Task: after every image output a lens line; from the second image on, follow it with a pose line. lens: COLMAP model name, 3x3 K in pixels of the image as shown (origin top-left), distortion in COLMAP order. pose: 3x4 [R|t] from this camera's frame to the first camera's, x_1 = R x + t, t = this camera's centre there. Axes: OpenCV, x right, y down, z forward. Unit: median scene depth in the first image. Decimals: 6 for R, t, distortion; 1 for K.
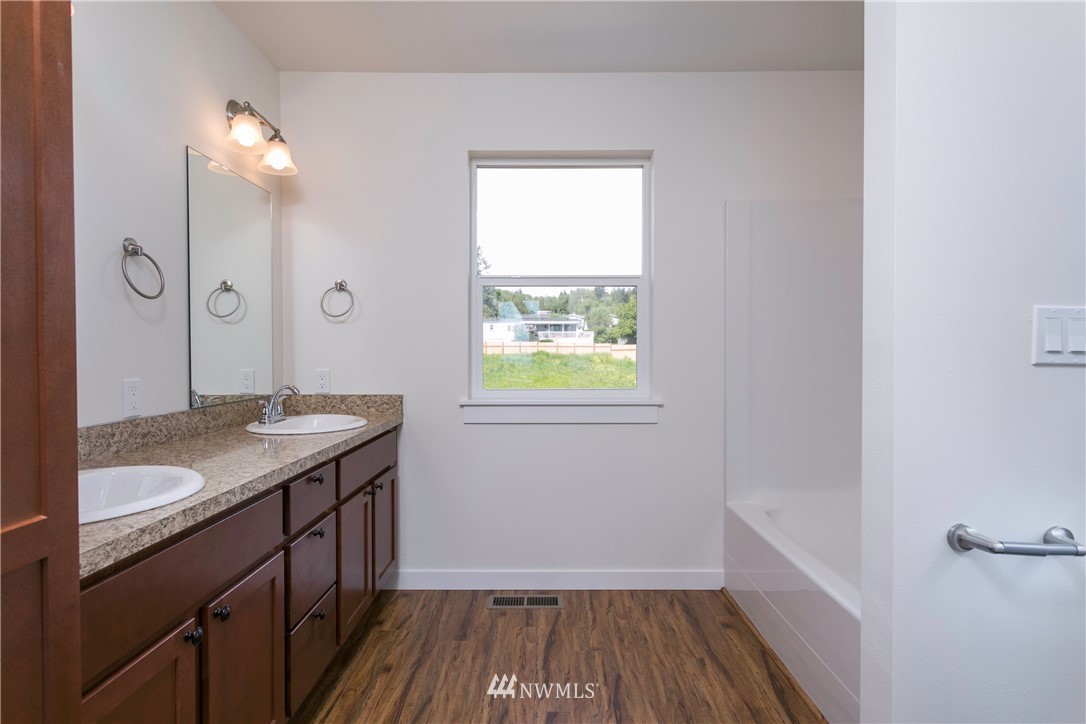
lens RADIAL K [[584.0, 0, 542.6], [0, 584.0, 362.0], [0, 0, 1]] dist [0.003186, 0.000933]
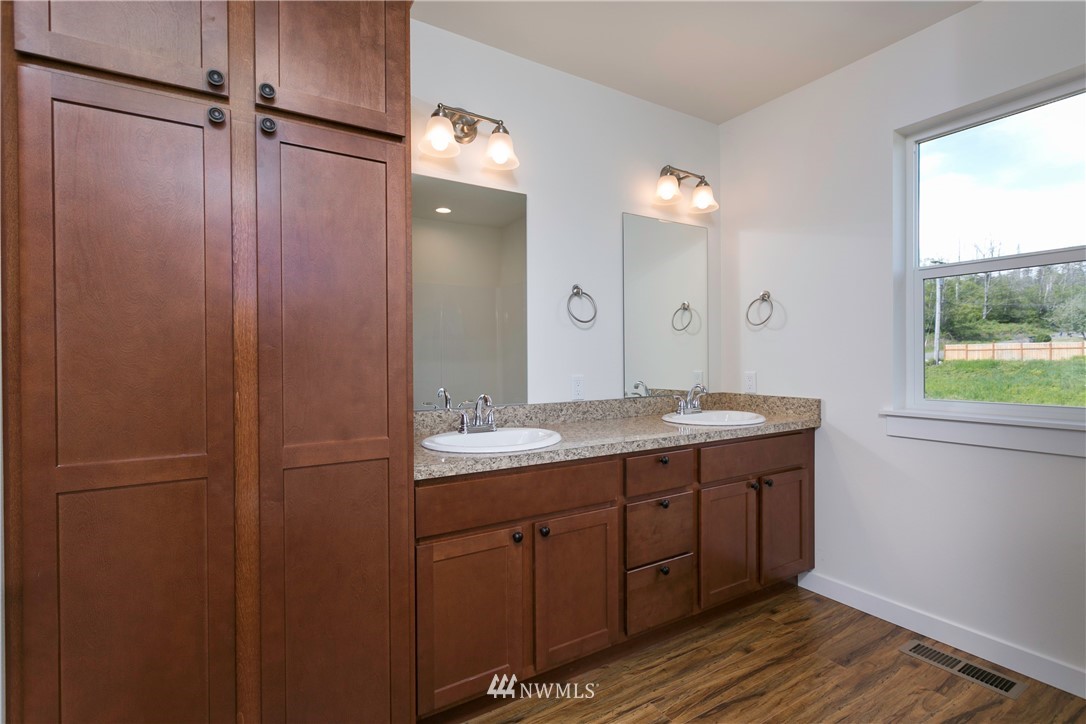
lens RADIAL K [[511.4, 0, 541.6], [0, 511.4, 363.0], [0, 0, 1]] dist [0.001834, 0.000519]
pose [[0.525645, 0.003911, -0.850695, 0.321650], [-0.008275, 0.999966, -0.000516, -0.001664], [0.850664, 0.007311, 0.525659, 0.167825]]
